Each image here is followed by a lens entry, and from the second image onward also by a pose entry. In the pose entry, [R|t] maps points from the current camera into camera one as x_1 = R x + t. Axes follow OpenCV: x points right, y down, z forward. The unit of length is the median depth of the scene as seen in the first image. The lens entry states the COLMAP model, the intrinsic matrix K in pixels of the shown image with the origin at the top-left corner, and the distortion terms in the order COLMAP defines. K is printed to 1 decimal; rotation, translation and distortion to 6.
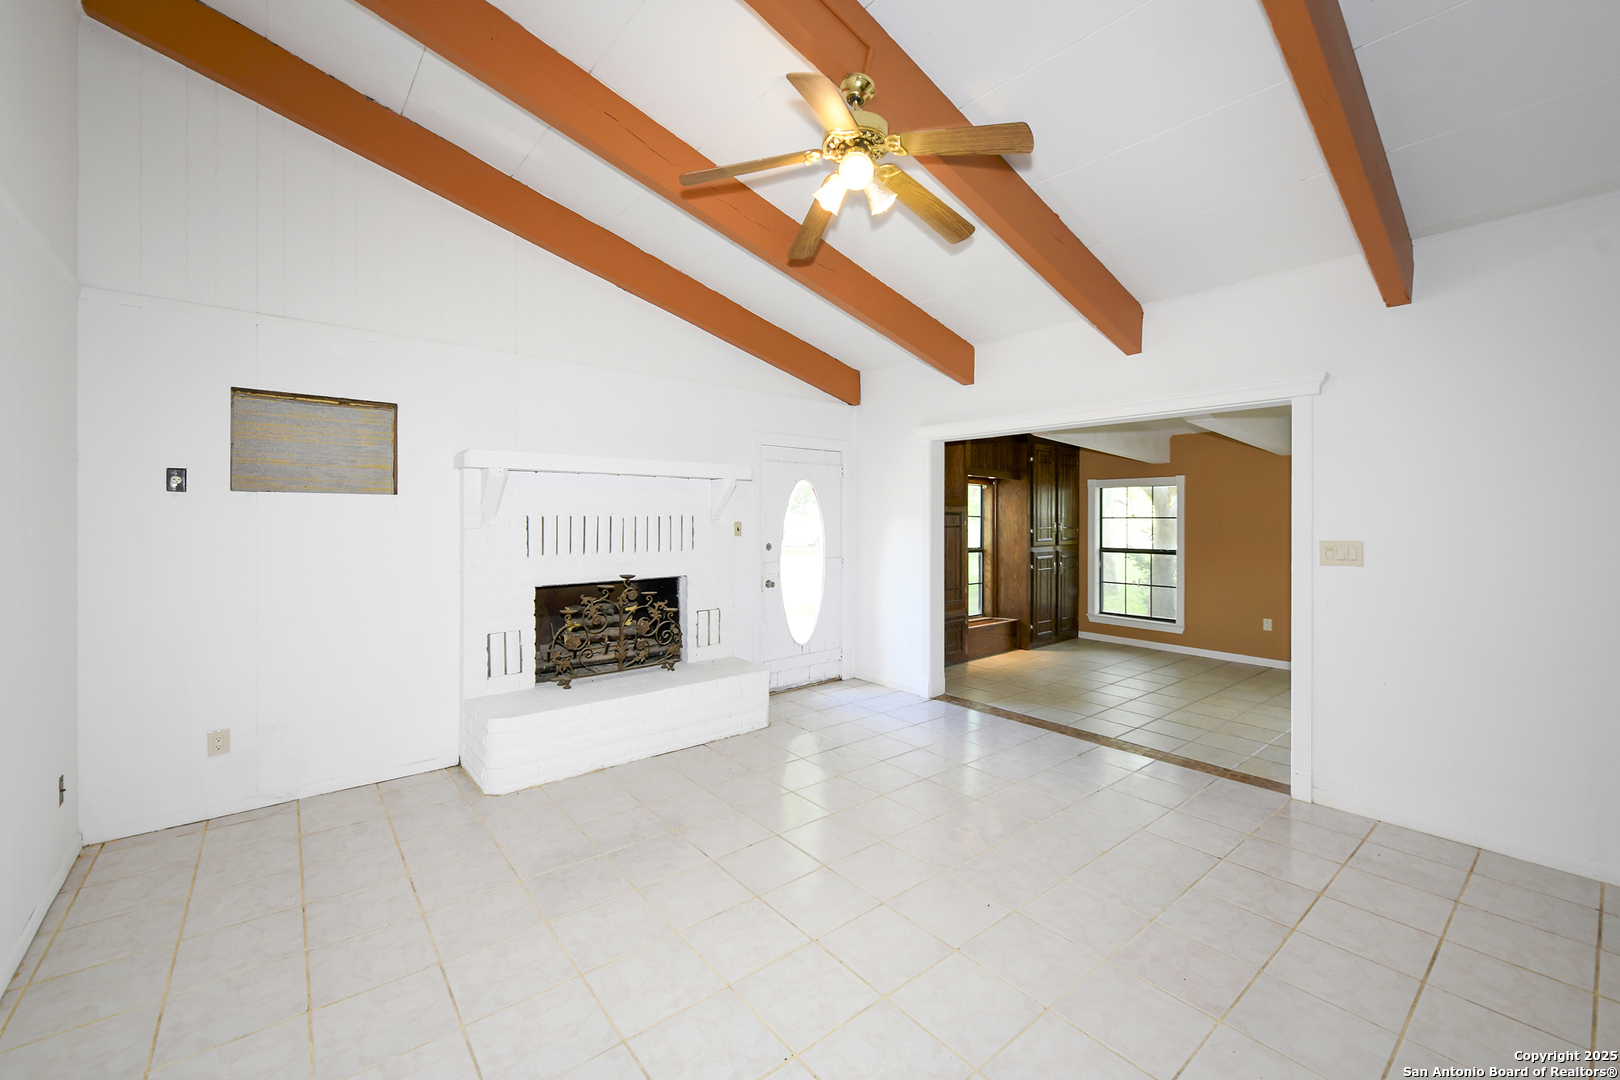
lens RADIAL K [[650.3, 0, 815.1], [0, 650.3, 523.1], [0, 0, 1]] dist [-0.006776, 0.000195]
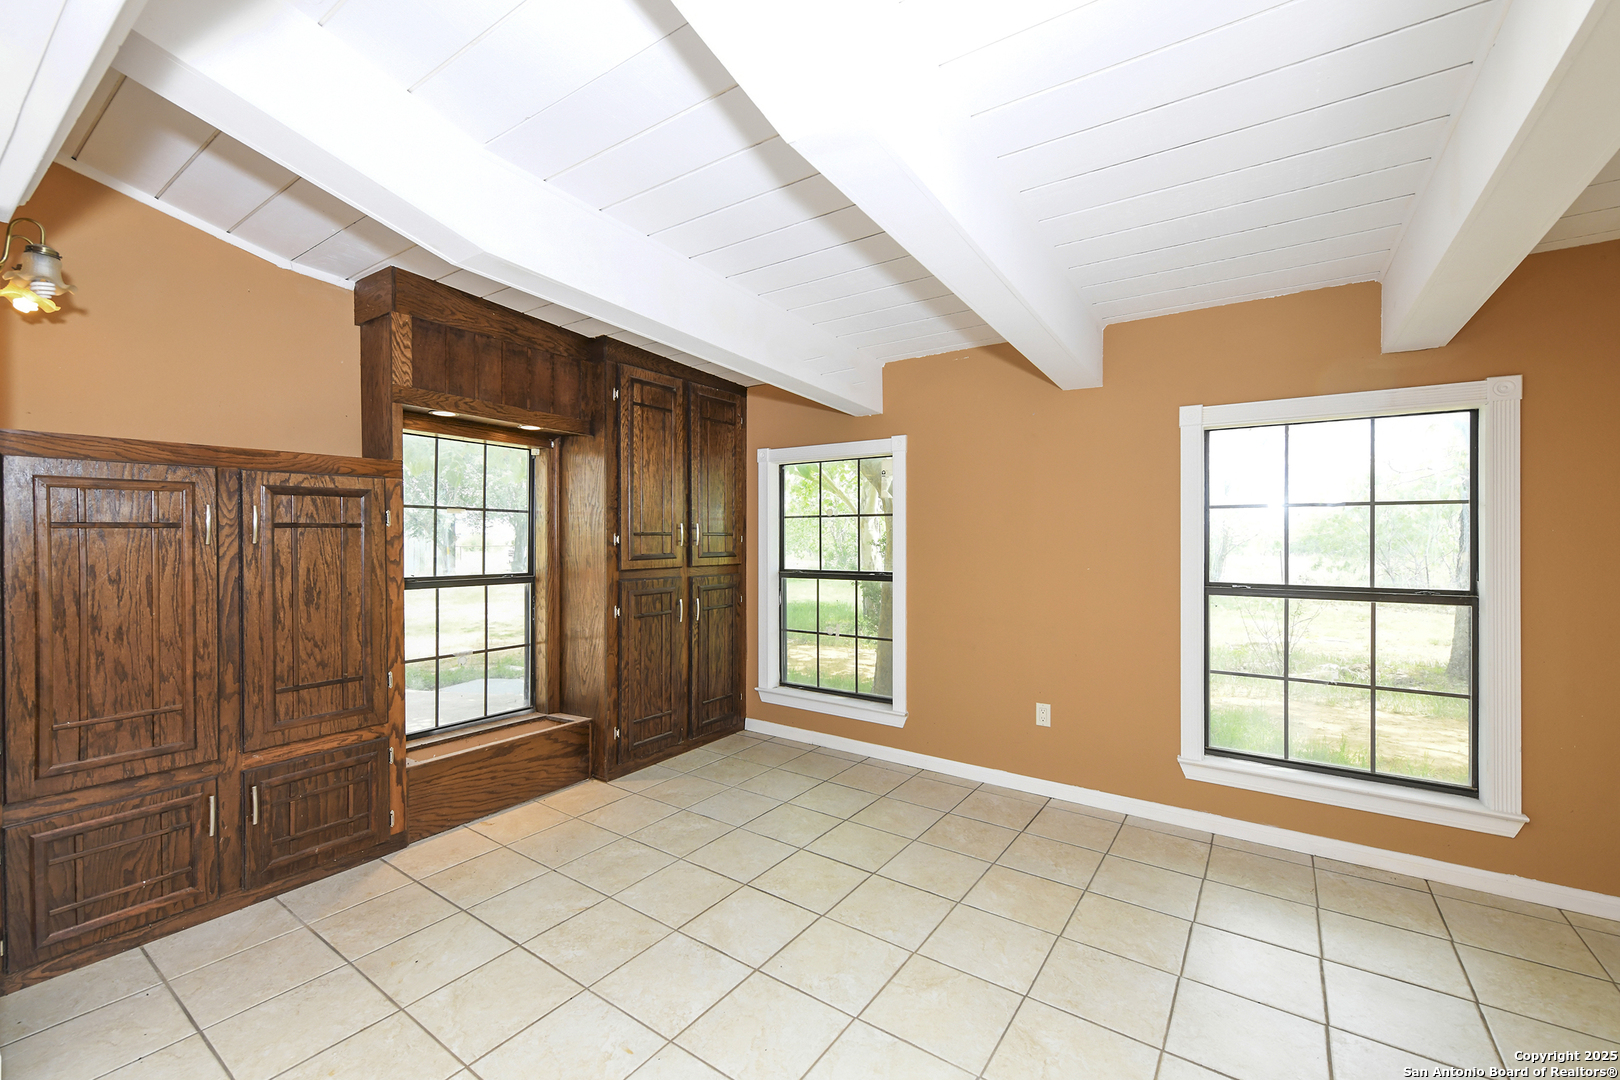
lens RADIAL K [[650.3, 0, 810.6], [0, 650.3, 548.1], [0, 0, 1]] dist [-0.006776, 0.000195]
pose [[0.968256, -0.005219, 0.249906, 0.484767], [0.002730, 0.999943, 0.010304, 0.019665], [-0.249946, -0.009294, 0.968215, 0.665020]]
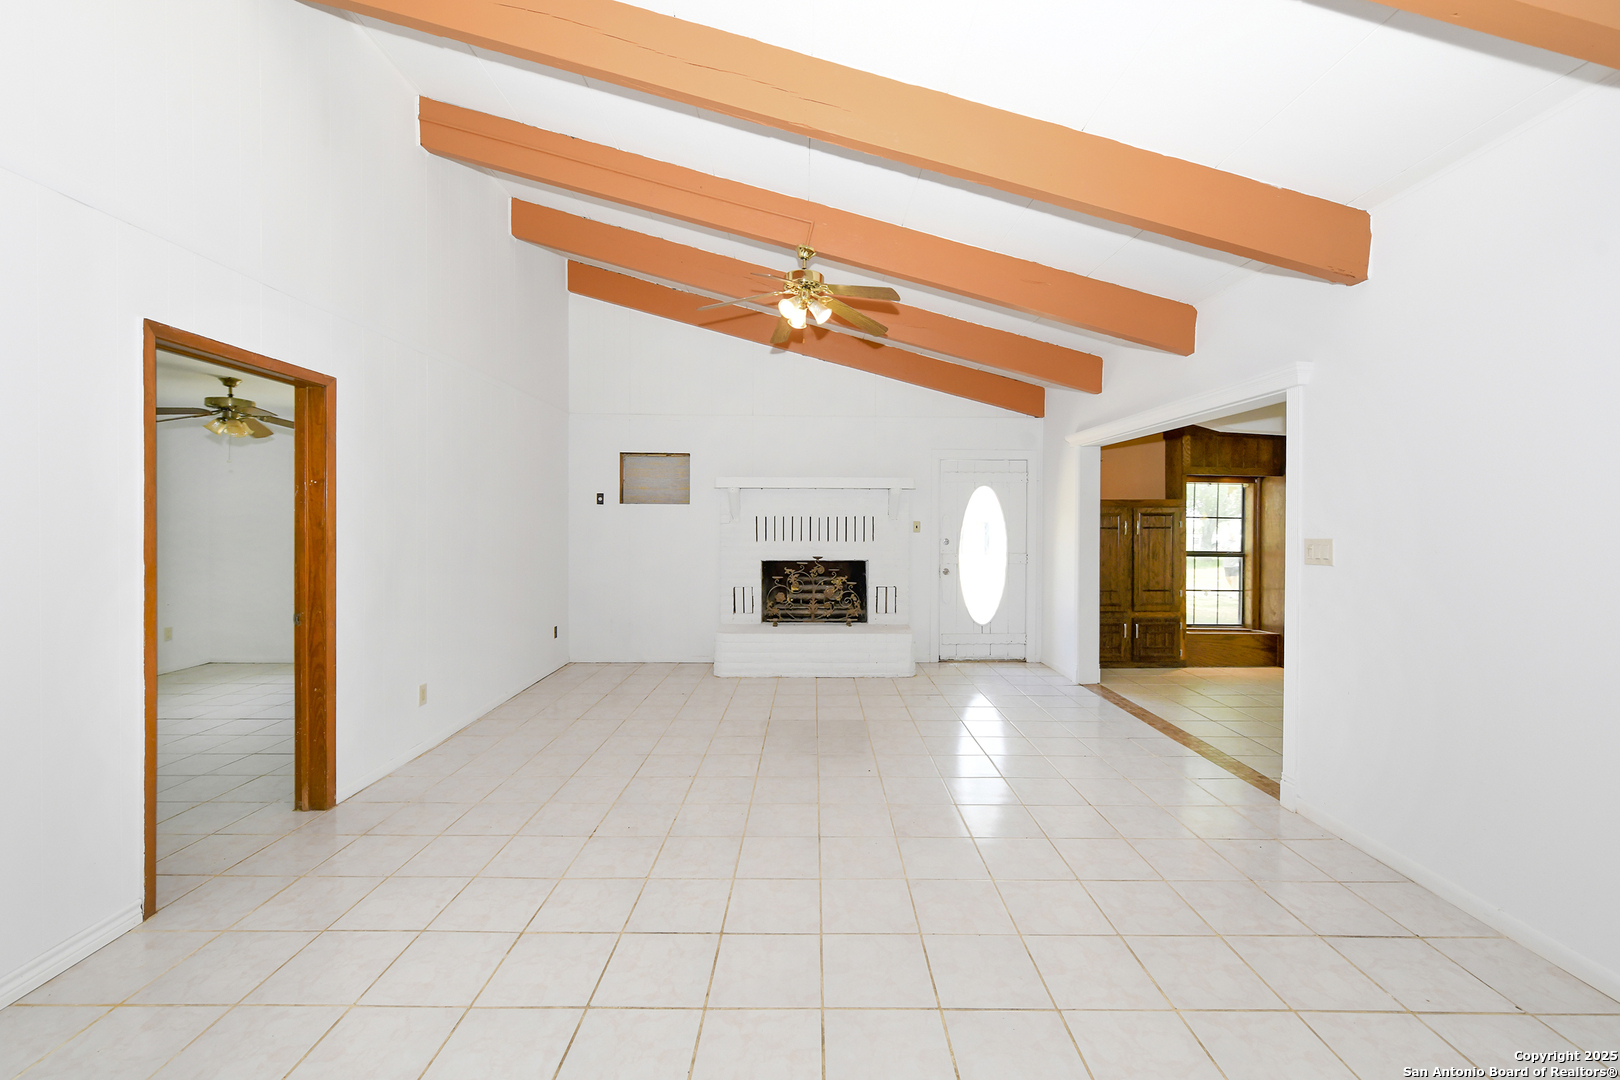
lens RADIAL K [[650.3, 0, 811.7], [0, 650.3, 529.2], [0, 0, 1]] dist [-0.006776, 0.000195]
pose [[0.774618, 0.008059, -0.632377, 0.518915], [-0.008180, 0.999963, 0.002724, 0.011656], [0.632376, 0.003063, 0.774656, -0.122118]]
